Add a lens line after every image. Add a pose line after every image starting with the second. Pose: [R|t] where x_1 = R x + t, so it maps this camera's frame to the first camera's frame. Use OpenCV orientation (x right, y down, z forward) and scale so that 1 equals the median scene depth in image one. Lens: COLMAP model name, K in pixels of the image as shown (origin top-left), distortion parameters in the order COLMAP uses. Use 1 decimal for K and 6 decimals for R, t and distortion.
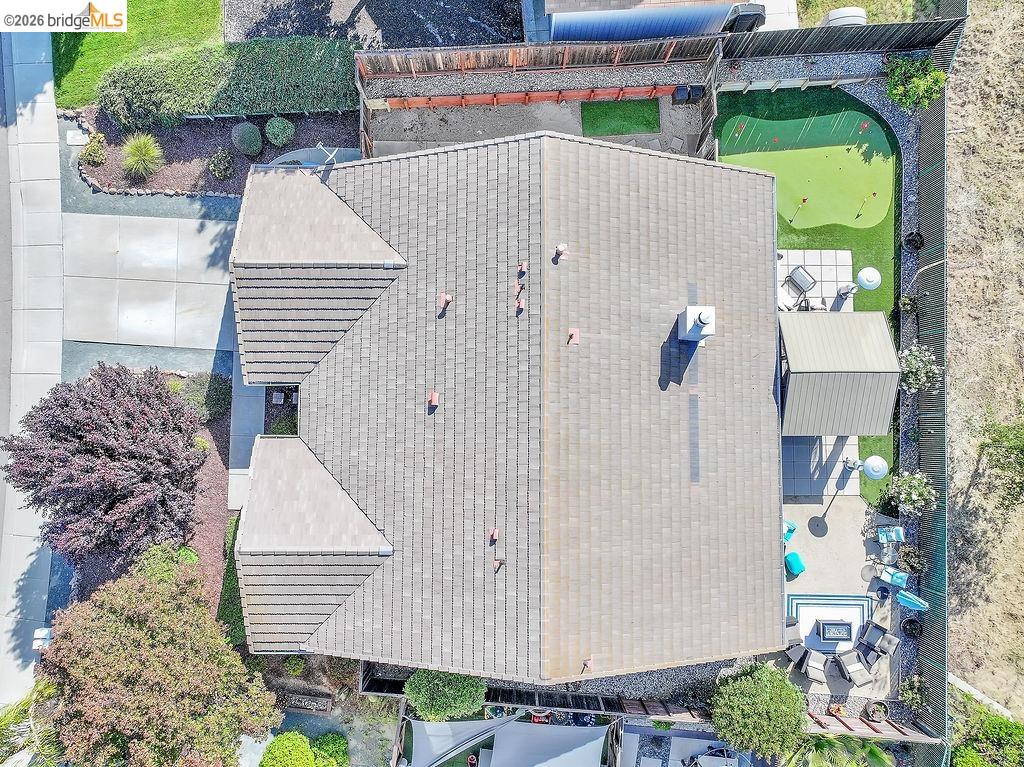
lens RADIAL K [[737.9, 0, 512.0], [0, 737.9, 383.5], [0, 0, 1]] dist [0.001189, 0.001021]
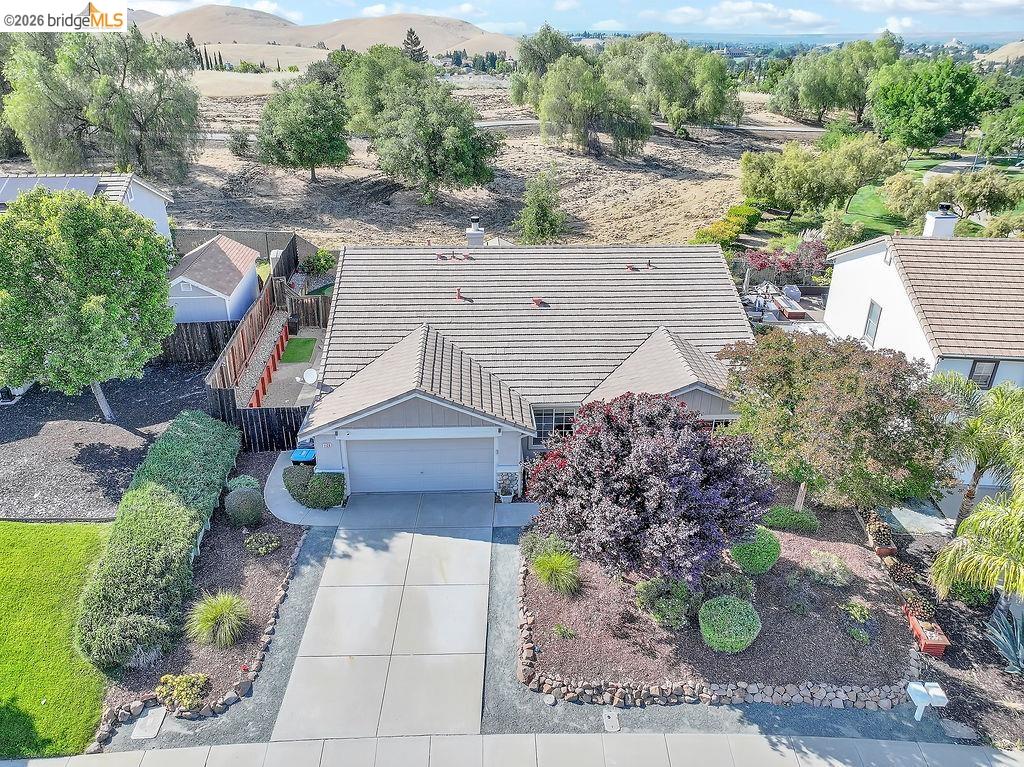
lens RADIAL K [[737.9, 0, 512.0], [0, 737.9, 383.5], [0, 0, 1]] dist [0.001189, 0.001021]
pose [[-0.057931, -0.447223, 0.892545, -1.035997], [0.994848, 0.048645, 0.088946, -0.102692], [-0.083196, 0.893099, 0.442100, 0.457685]]
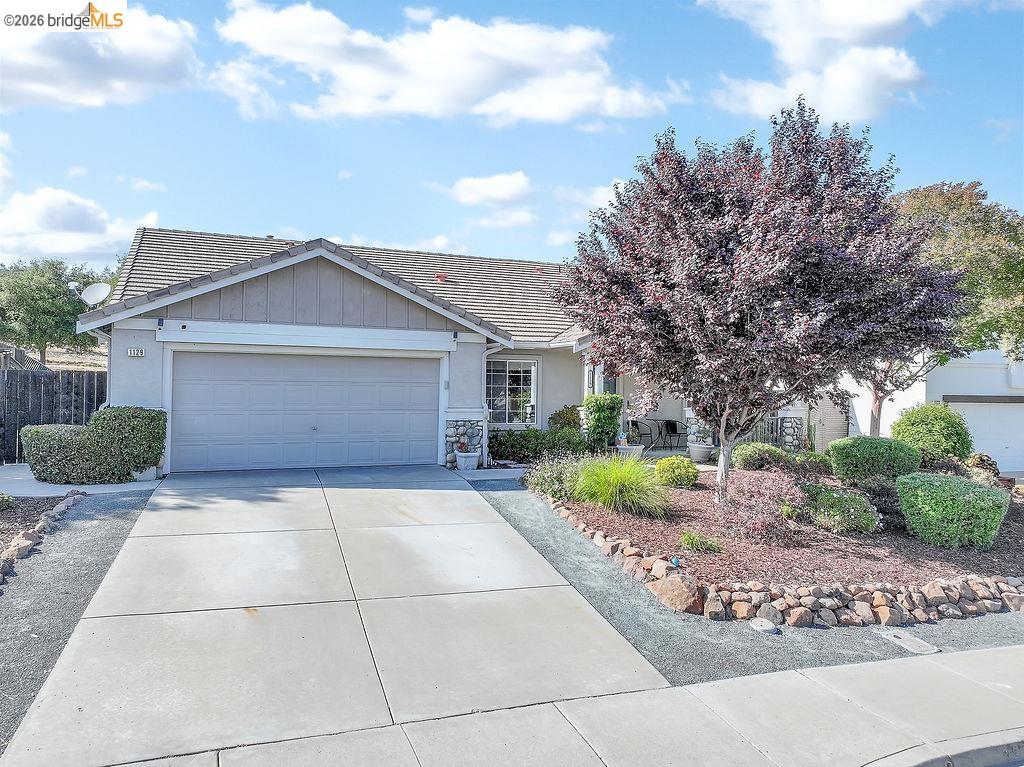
lens RADIAL K [[737.9, 0, 512.0], [0, 737.9, 383.5], [0, 0, 1]] dist [0.001189, 0.001021]
pose [[-0.400012, -0.003007, 0.916505, -0.799956], [0.912092, 0.096768, 0.398403, -0.201395], [-0.089887, 0.995302, -0.035966, 0.914201]]
